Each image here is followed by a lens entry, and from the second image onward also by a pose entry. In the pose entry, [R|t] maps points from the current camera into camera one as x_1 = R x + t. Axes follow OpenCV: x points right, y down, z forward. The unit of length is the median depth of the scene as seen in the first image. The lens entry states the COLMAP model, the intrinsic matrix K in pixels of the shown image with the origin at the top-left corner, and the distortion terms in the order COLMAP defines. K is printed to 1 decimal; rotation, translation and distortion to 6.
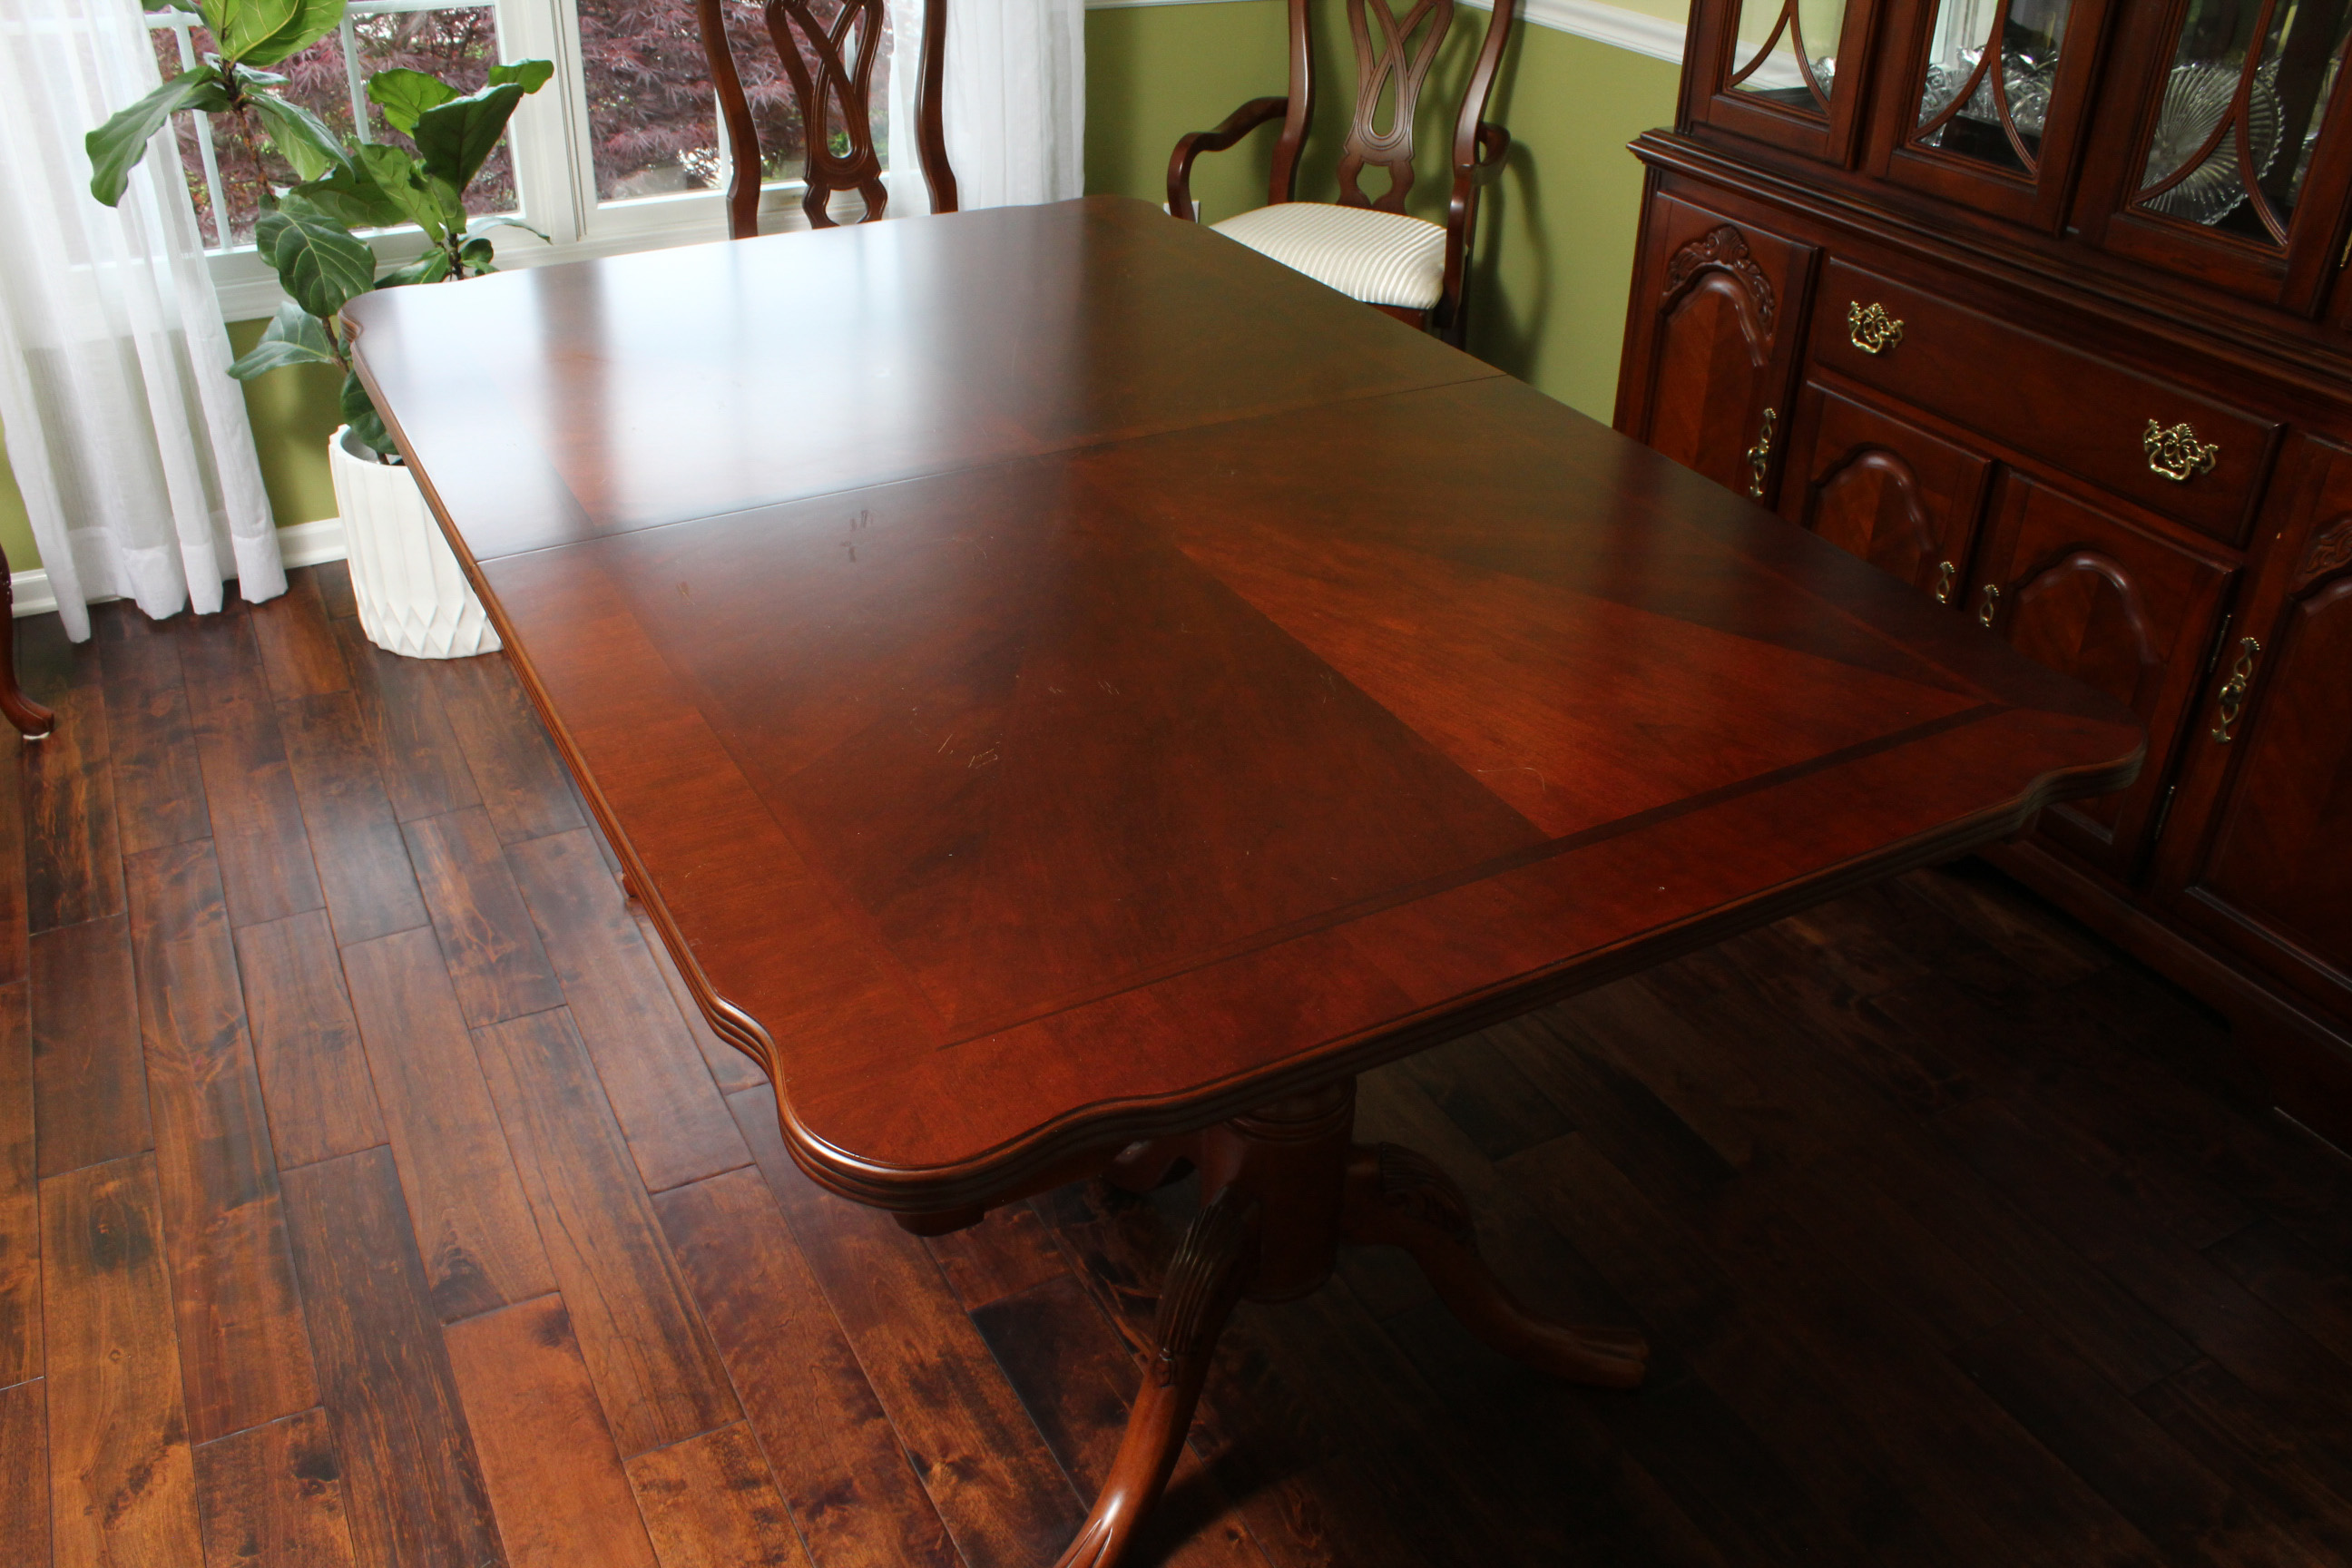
lens RADIAL K [[1960.3, 0, 1177.0], [0, 1960.3, 787.3], [0, 0, 1]] dist [-0.182748, 0.168895]
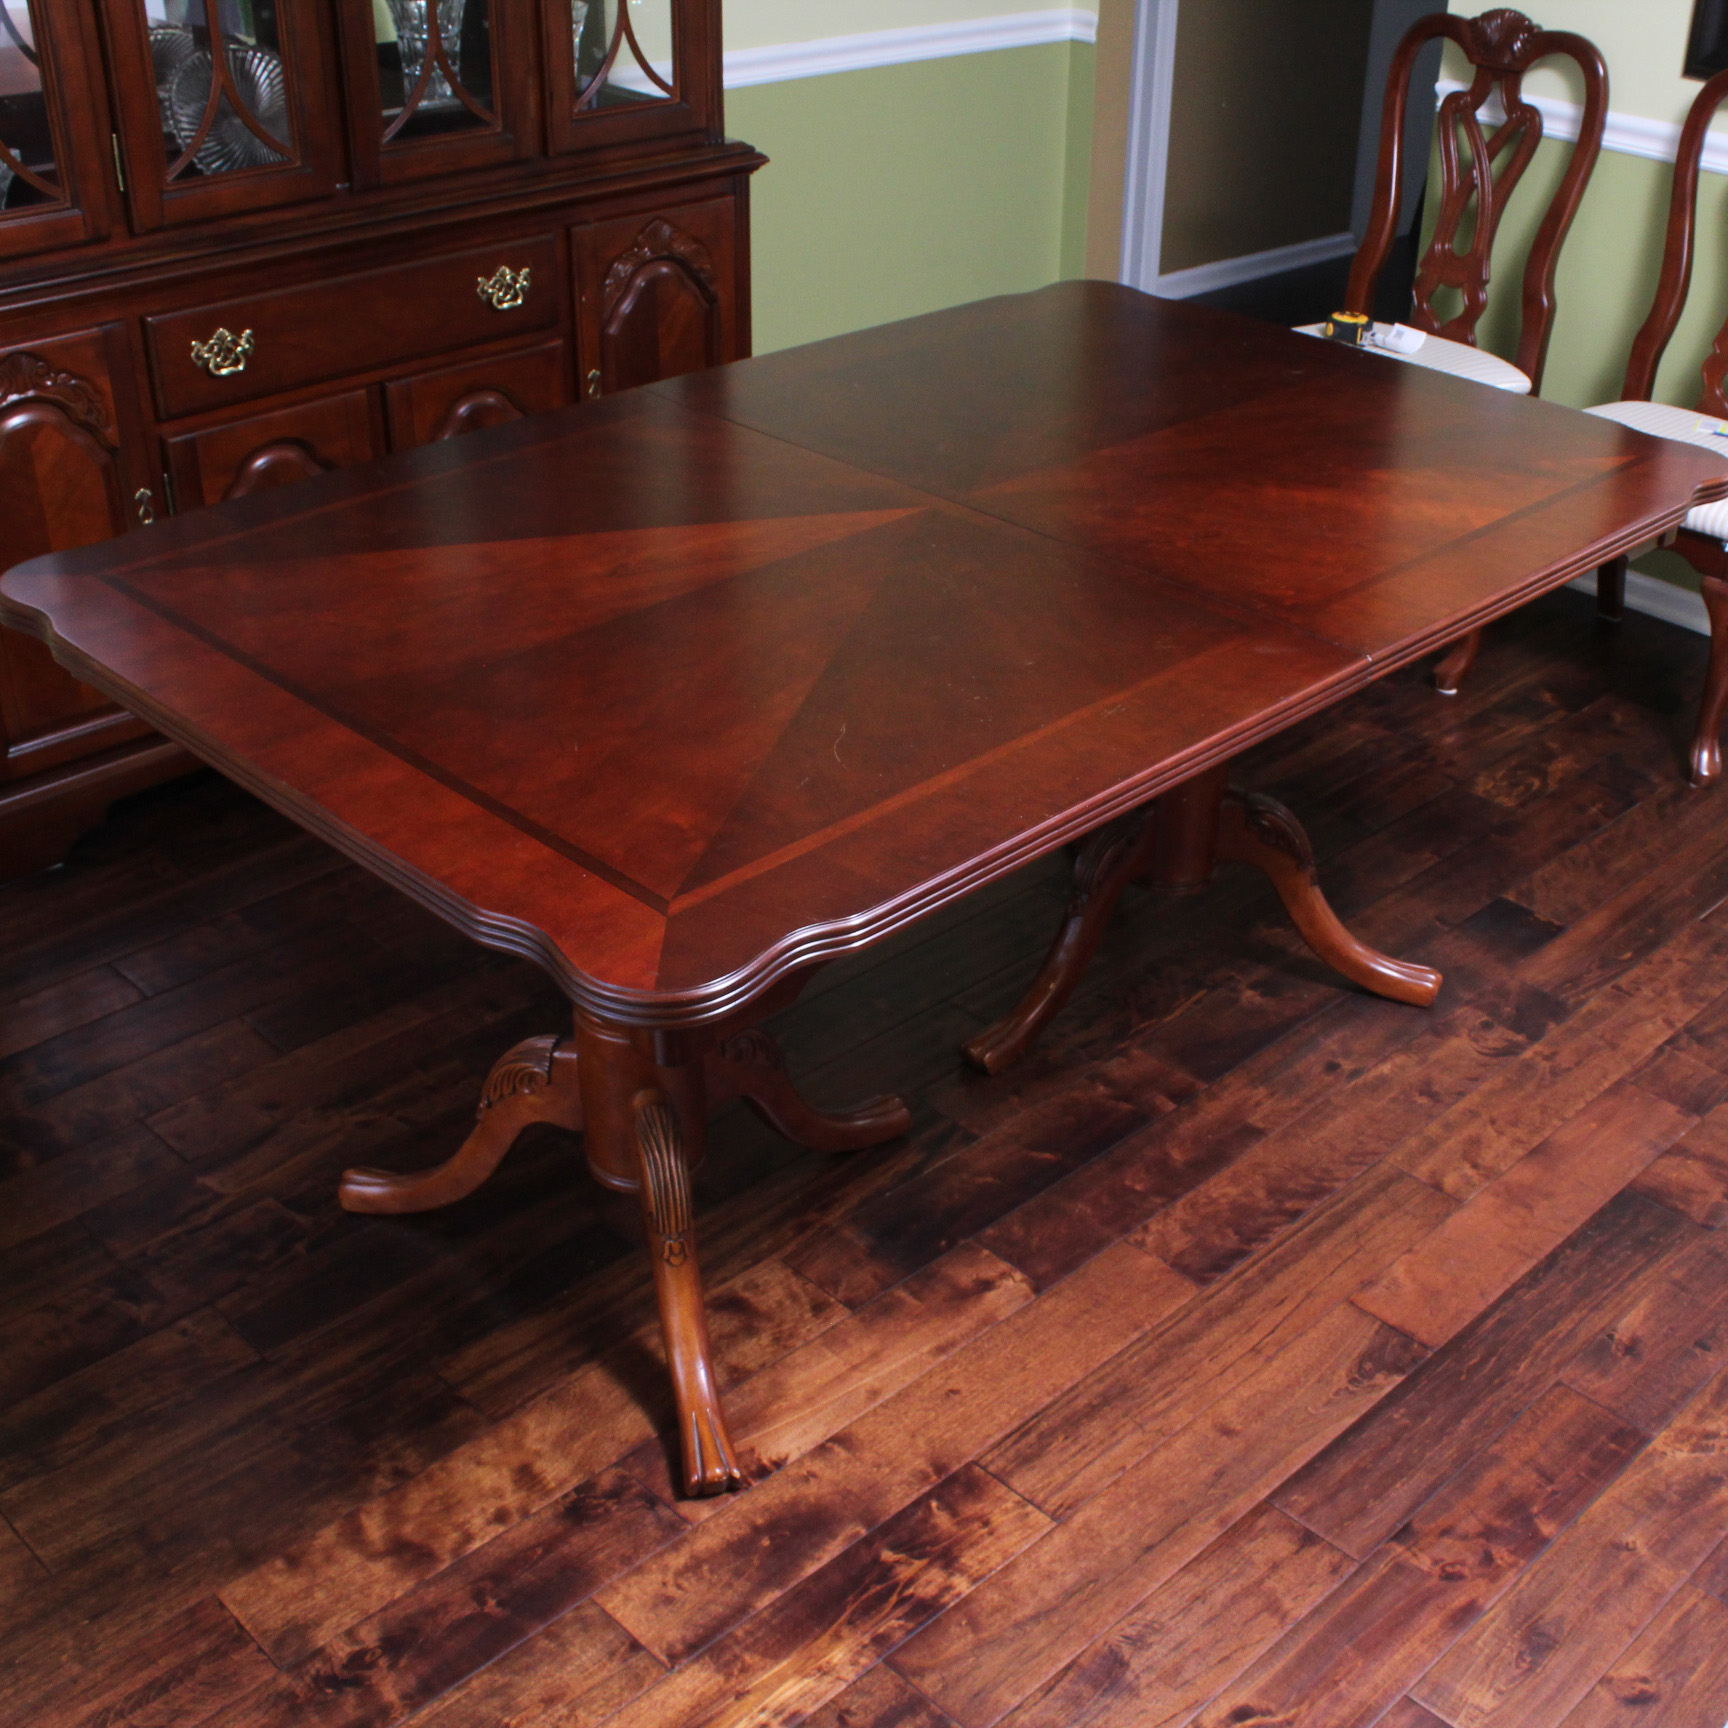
lens RADIAL K [[2113.6, 0, 992.3], [0, 2113.6, 875.0], [0, 0, 1]] dist [-0.165019, 0.136845]
pose [[-0.302493, -0.518240, 0.799953, -1.086437], [0.458908, 0.656408, 0.598776, -0.701265], [-0.835405, 0.548230, 0.039266, 0.979564]]
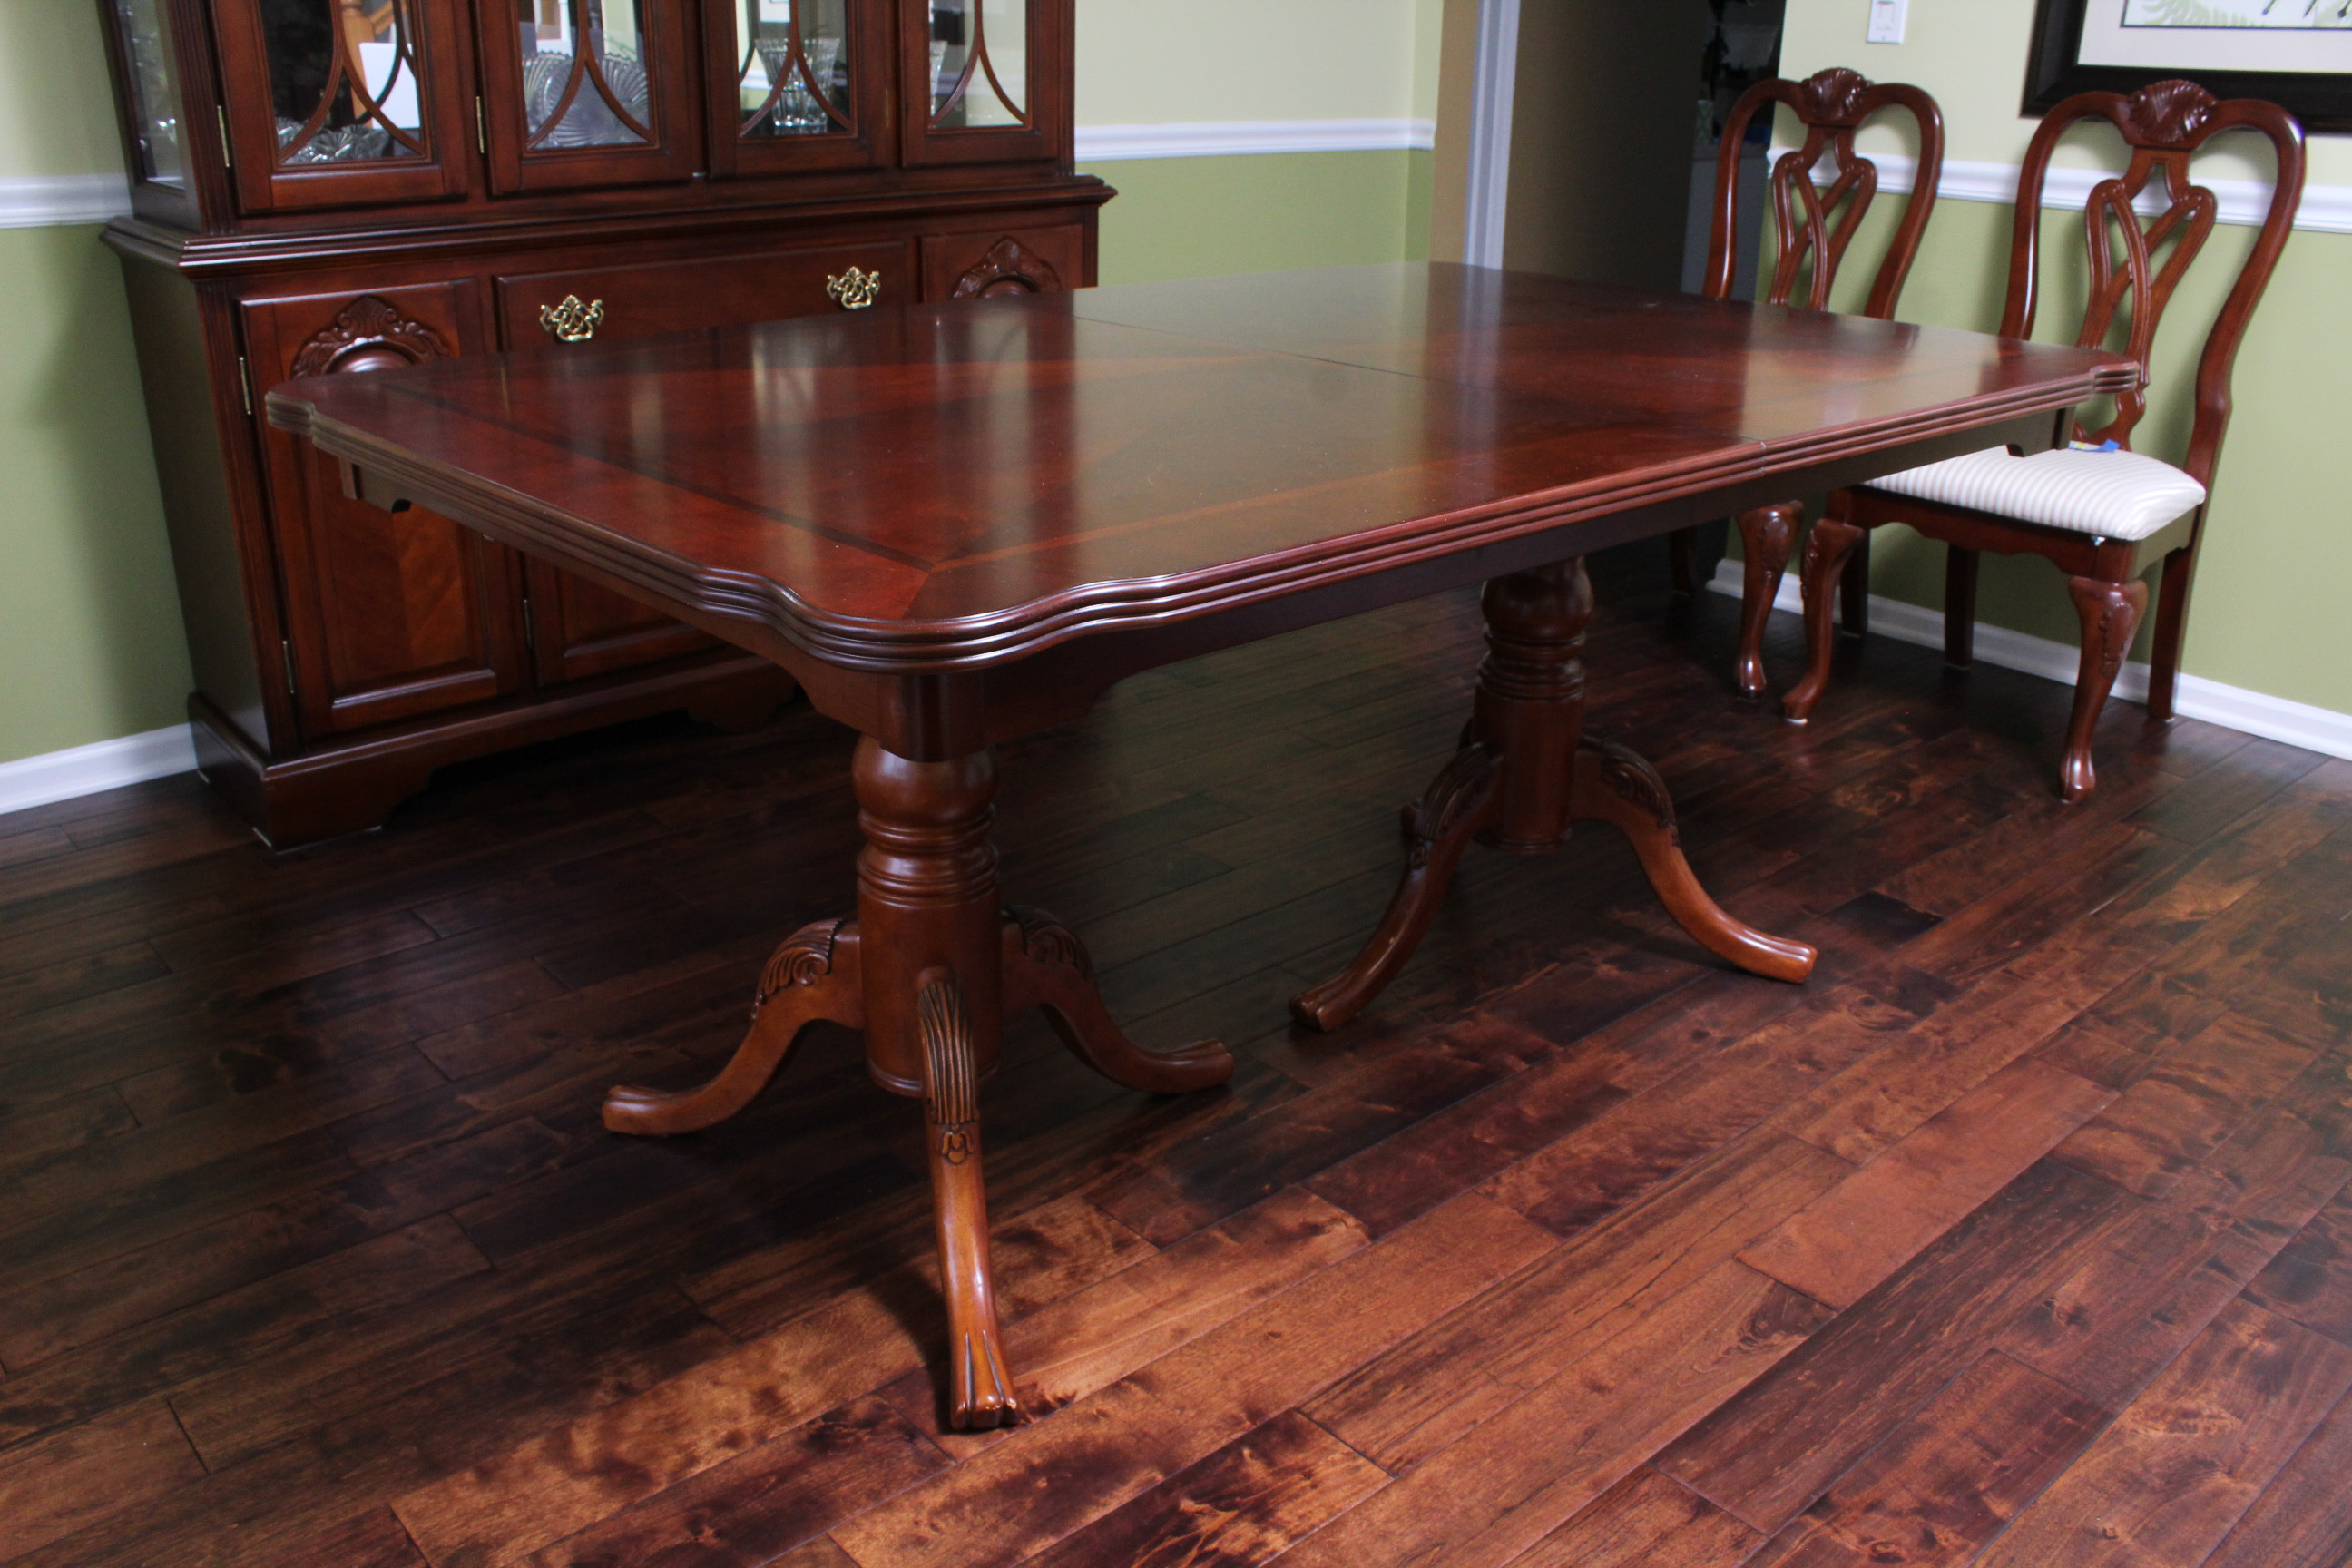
lens RADIAL K [[1909.2, 0, 1154.3], [0, 1909.2, 797.8], [0, 0, 1]] dist [-0.166440, 0.137228]
pose [[-0.215862, -0.393691, 0.893539, -0.988278], [0.492128, 0.746515, 0.447801, -0.454469], [-0.843335, 0.536398, 0.032602, 1.078672]]
